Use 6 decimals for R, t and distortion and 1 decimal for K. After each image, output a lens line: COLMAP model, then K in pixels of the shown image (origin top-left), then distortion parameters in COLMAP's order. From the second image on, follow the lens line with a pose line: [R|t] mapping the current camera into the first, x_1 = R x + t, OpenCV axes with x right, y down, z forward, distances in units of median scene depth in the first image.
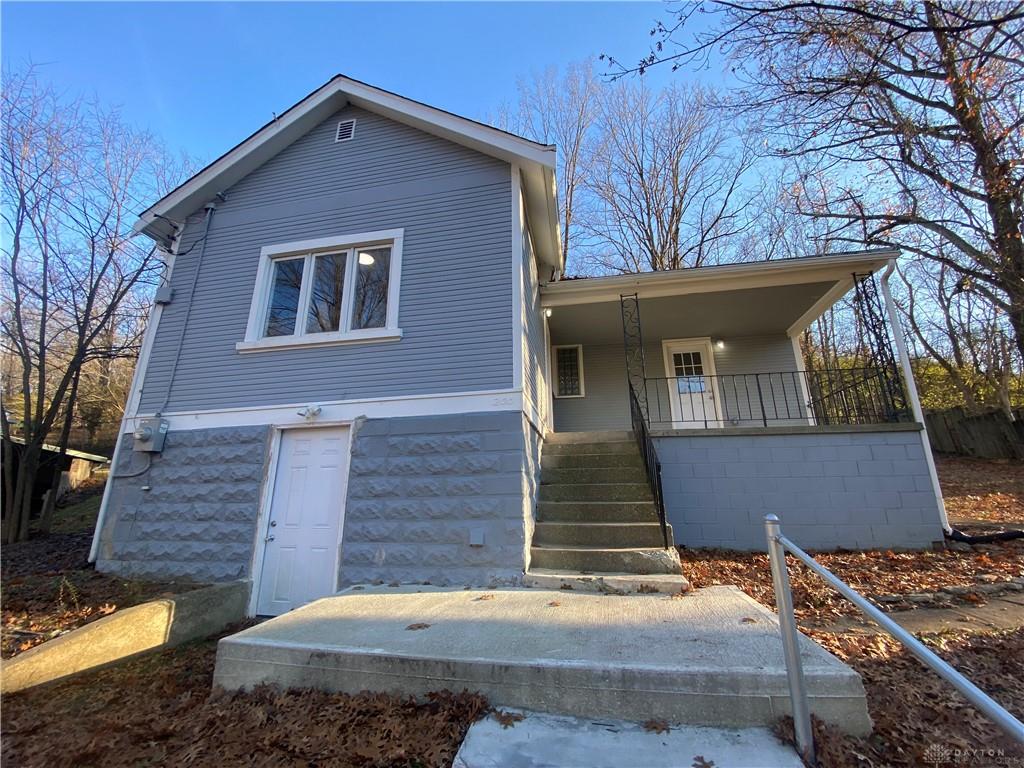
lens RADIAL K [[416.2, 0, 512.0], [0, 416.2, 384.0], [0, 0, 1]] dist [-0.000029, -0.000003]
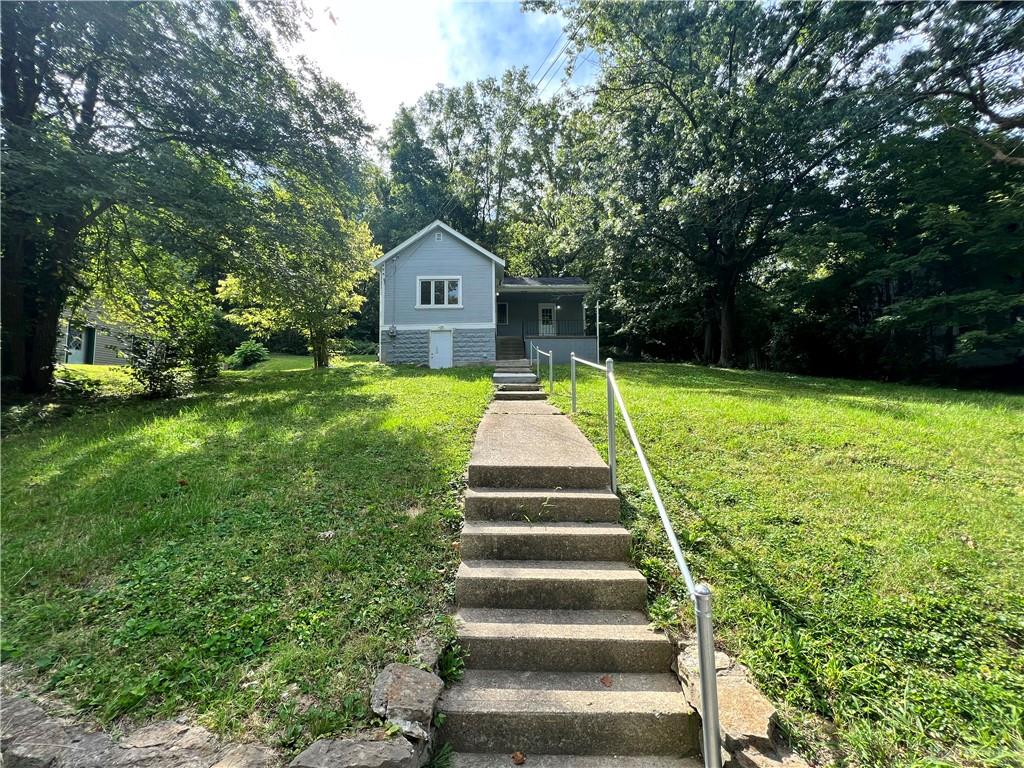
lens RADIAL K [[411.3, 0, 512.0], [0, 411.3, 384.0], [0, 0, 1]] dist [-0.000024, -0.000002]
pose [[0.982577, 0.014116, 0.185320, -0.479139], [-0.050864, 0.979468, 0.195075, -0.175595], [-0.178762, -0.201103, 0.963121, -2.701311]]
